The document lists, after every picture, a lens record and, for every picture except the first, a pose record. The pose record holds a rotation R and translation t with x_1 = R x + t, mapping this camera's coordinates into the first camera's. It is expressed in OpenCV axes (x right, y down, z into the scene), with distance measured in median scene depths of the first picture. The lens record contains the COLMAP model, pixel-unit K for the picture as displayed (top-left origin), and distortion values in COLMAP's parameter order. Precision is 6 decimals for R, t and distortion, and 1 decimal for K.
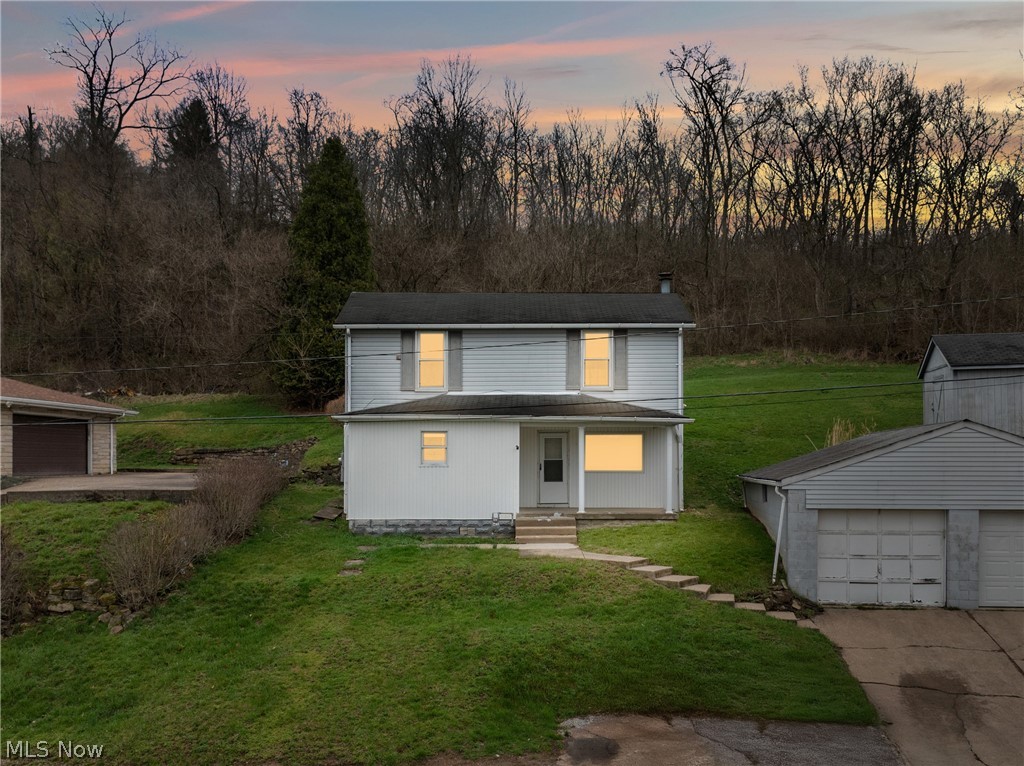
lens RADIAL K [[884.2, 0, 511.8], [0, 884.2, 456.6], [0, 0, 1]] dist [-0.039544, -0.008418]
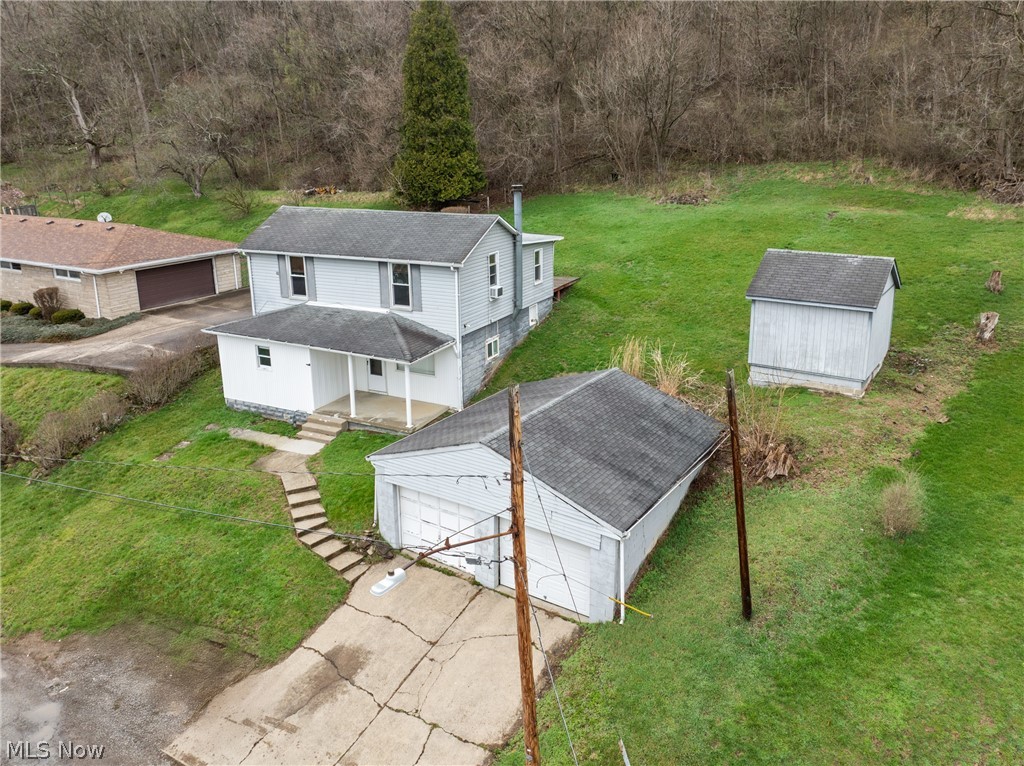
lens RADIAL K [[736.0, 0, 535.8], [0, 736.0, 344.1], [0, 0, 1]] dist [-0.040327, -0.000443]
pose [[0.909907, 0.107300, -0.400695, 0.763009], [0.004628, 0.963280, 0.268460, -0.337912], [0.414787, -0.246128, 0.875998, 0.174652]]
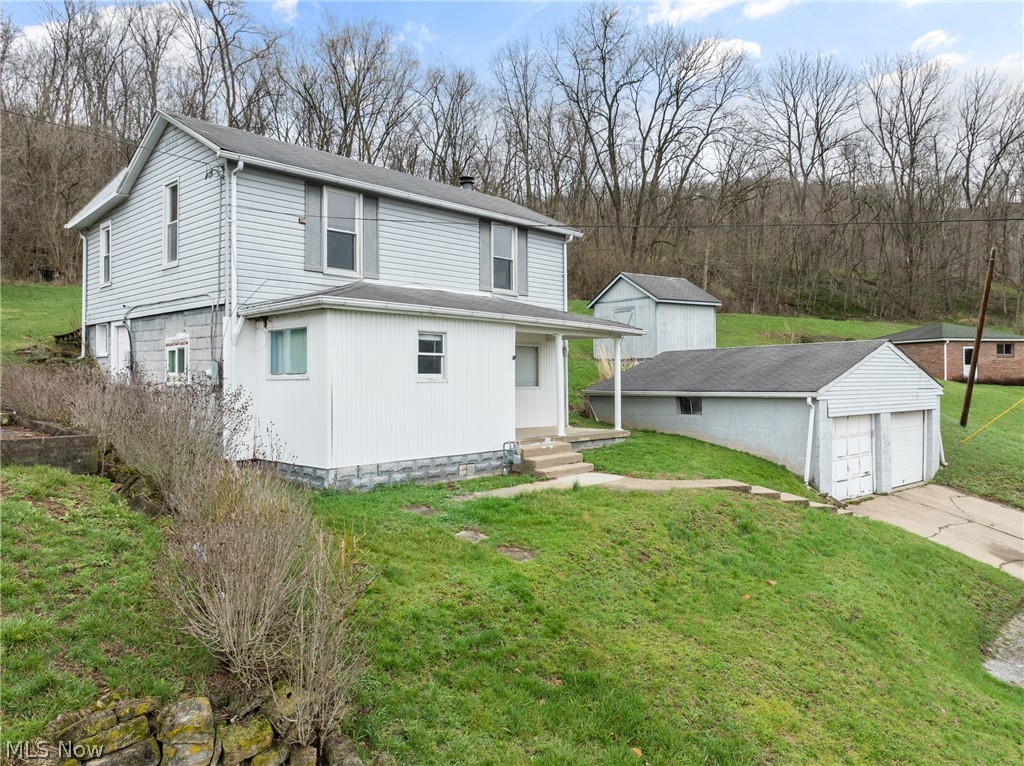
lens RADIAL K [[735.4, 0, 518.4], [0, 735.4, 376.3], [0, 0, 1]] dist [-0.042602, 0.004273]
pose [[0.665714, -0.001105, 0.746206, -0.479753], [-0.000357, 0.999998, 0.001799, 0.005390], [-0.746207, -0.001464, 0.665712, 0.561502]]
